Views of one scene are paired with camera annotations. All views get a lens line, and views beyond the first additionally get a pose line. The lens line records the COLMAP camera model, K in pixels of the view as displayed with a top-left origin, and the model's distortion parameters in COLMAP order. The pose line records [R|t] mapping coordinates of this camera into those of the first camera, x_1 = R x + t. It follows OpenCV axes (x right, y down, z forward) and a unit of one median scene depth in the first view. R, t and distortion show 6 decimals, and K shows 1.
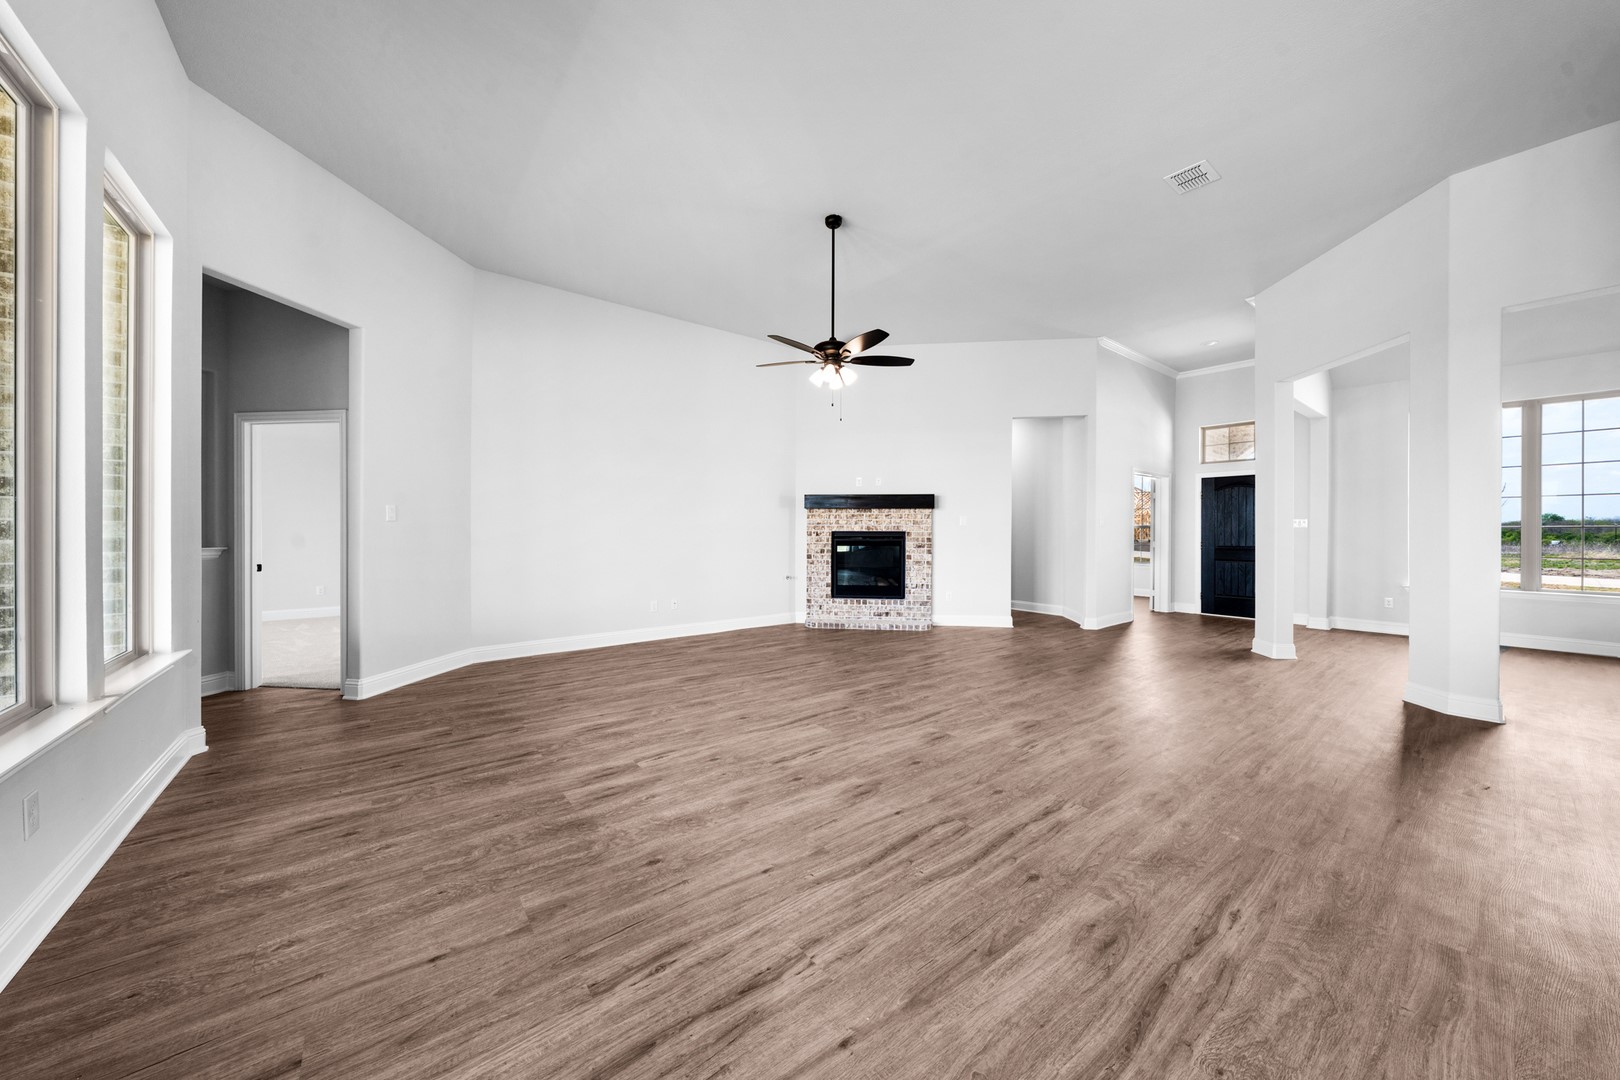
lens RADIAL K [[553.3, 0, 789.5], [0, 553.3, 528.8], [0, 0, 1]] dist [-0.001692, 0.000448]
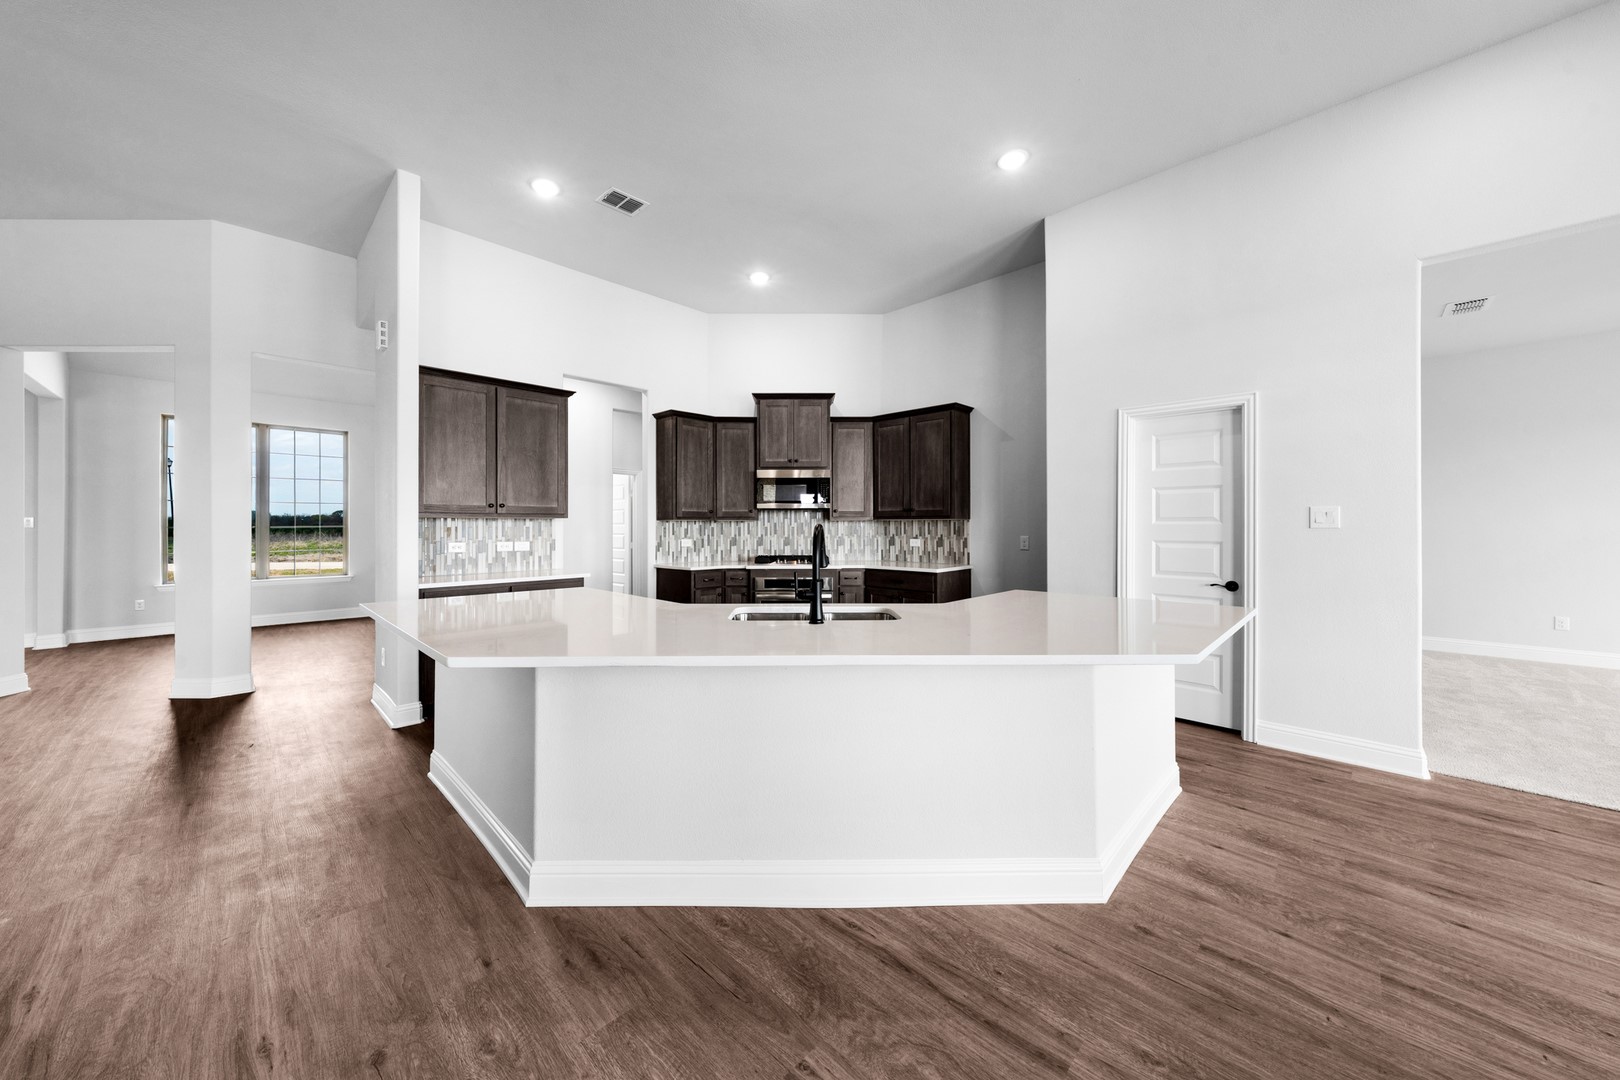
lens RADIAL K [[553.3, 0, 813.3], [0, 553.3, 532.9], [0, 0, 1]] dist [-0.001692, 0.000448]
pose [[-0.152672, -0.012903, 0.988193, -0.056720], [-0.003733, 0.999915, 0.012479, -0.009815], [-0.988270, -0.001784, -0.152707, -0.019515]]
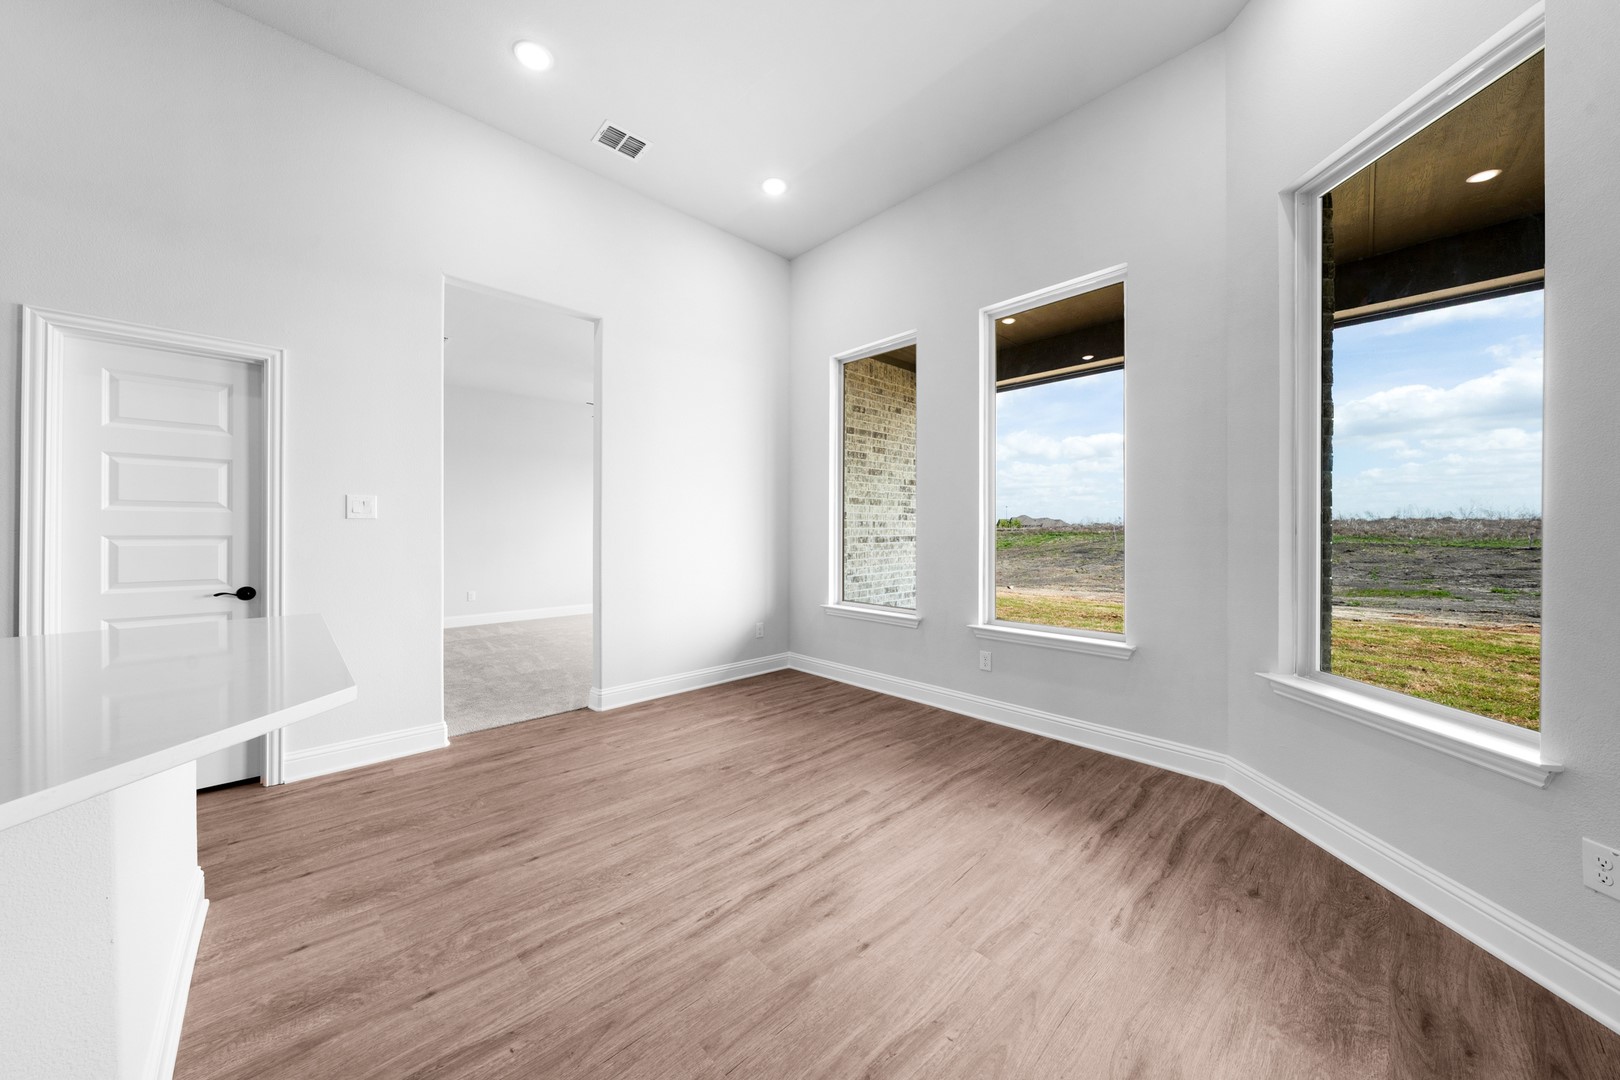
lens RADIAL K [[553.3, 0, 795.5], [0, 553.3, 530.9], [0, 0, 1]] dist [-0.001692, 0.000448]
pose [[-0.994089, -0.005365, -0.108434, 0.039933], [-0.004773, 0.999972, -0.005721, 0.000153], [0.108462, -0.005169, -0.994087, -0.046129]]
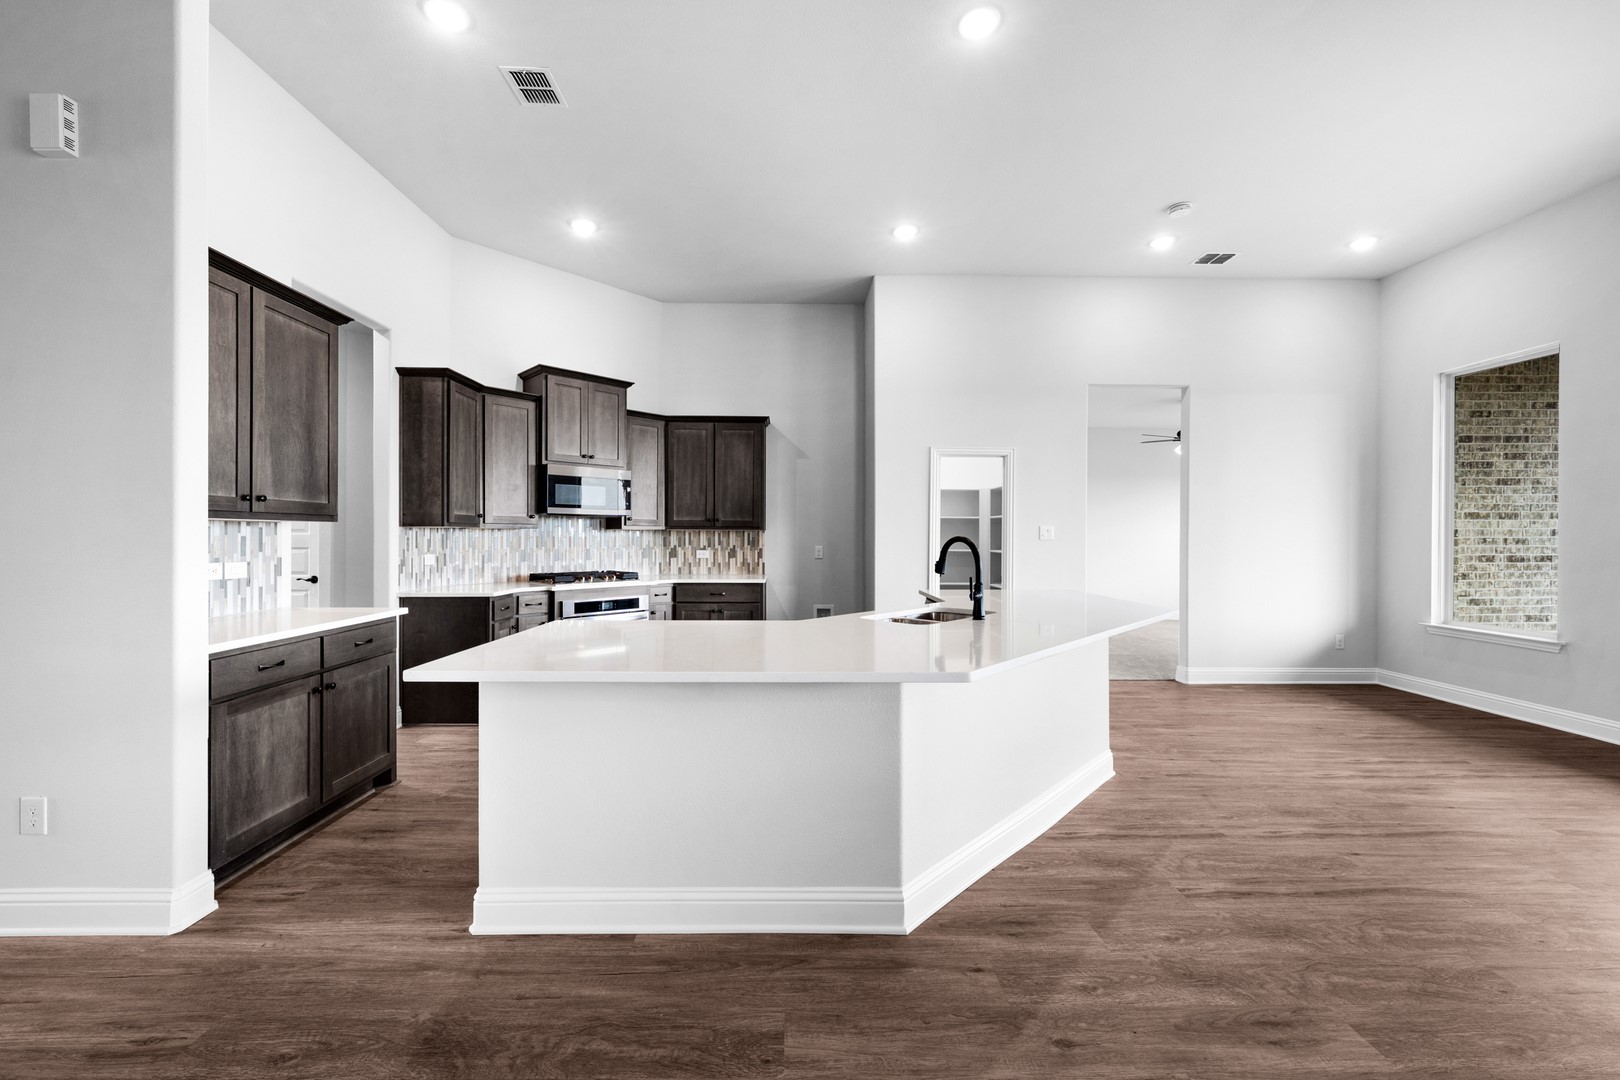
lens RADIAL K [[632.4, 0, 802.4], [0, 632.4, 540.0], [0, 0, 1]] dist [-0.001347, -0.000480]
pose [[-0.810218, -0.009131, 0.586057, 0.093888], [-0.009592, 0.999951, 0.002318, -0.009183], [-0.586050, -0.003743, -0.810266, 0.338924]]
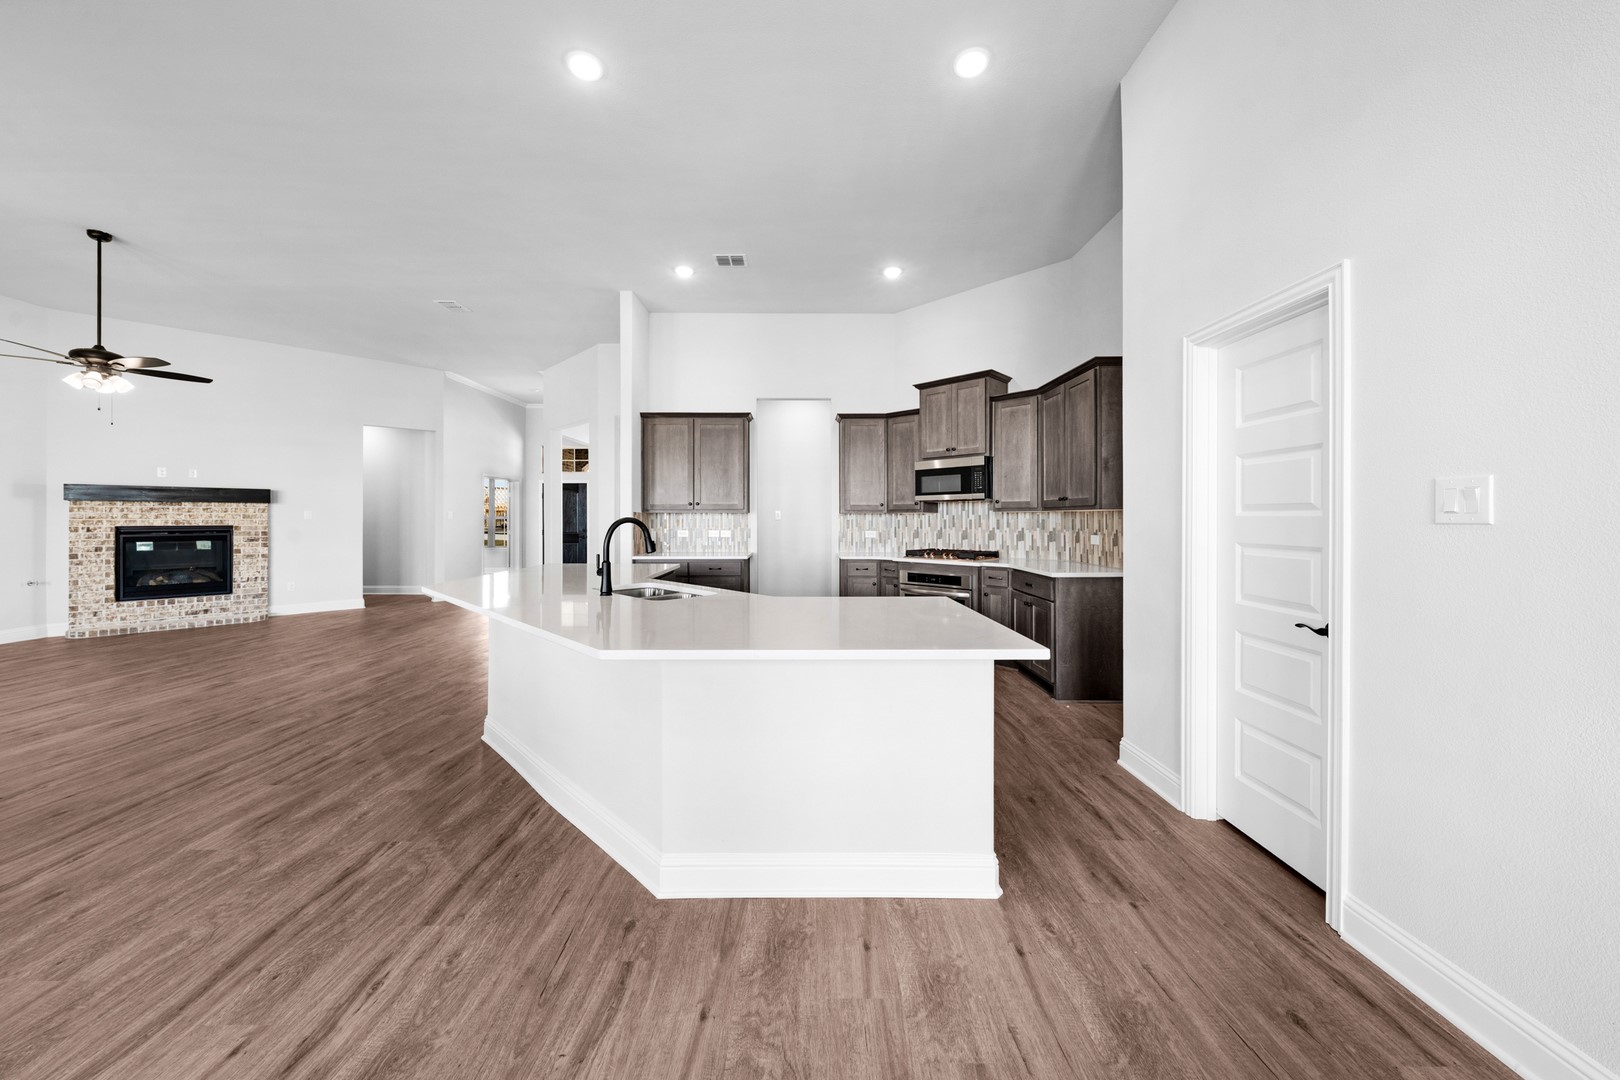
lens RADIAL K [[553.3, 0, 797.3], [0, 553.3, 519.5], [0, 0, 1]] dist [-0.001692, 0.000448]
pose [[0.591380, -0.004211, 0.806382, 0.009074], [-0.000405, 0.999985, 0.005520, -0.012214], [-0.806393, -0.003591, 0.591369, -0.410637]]
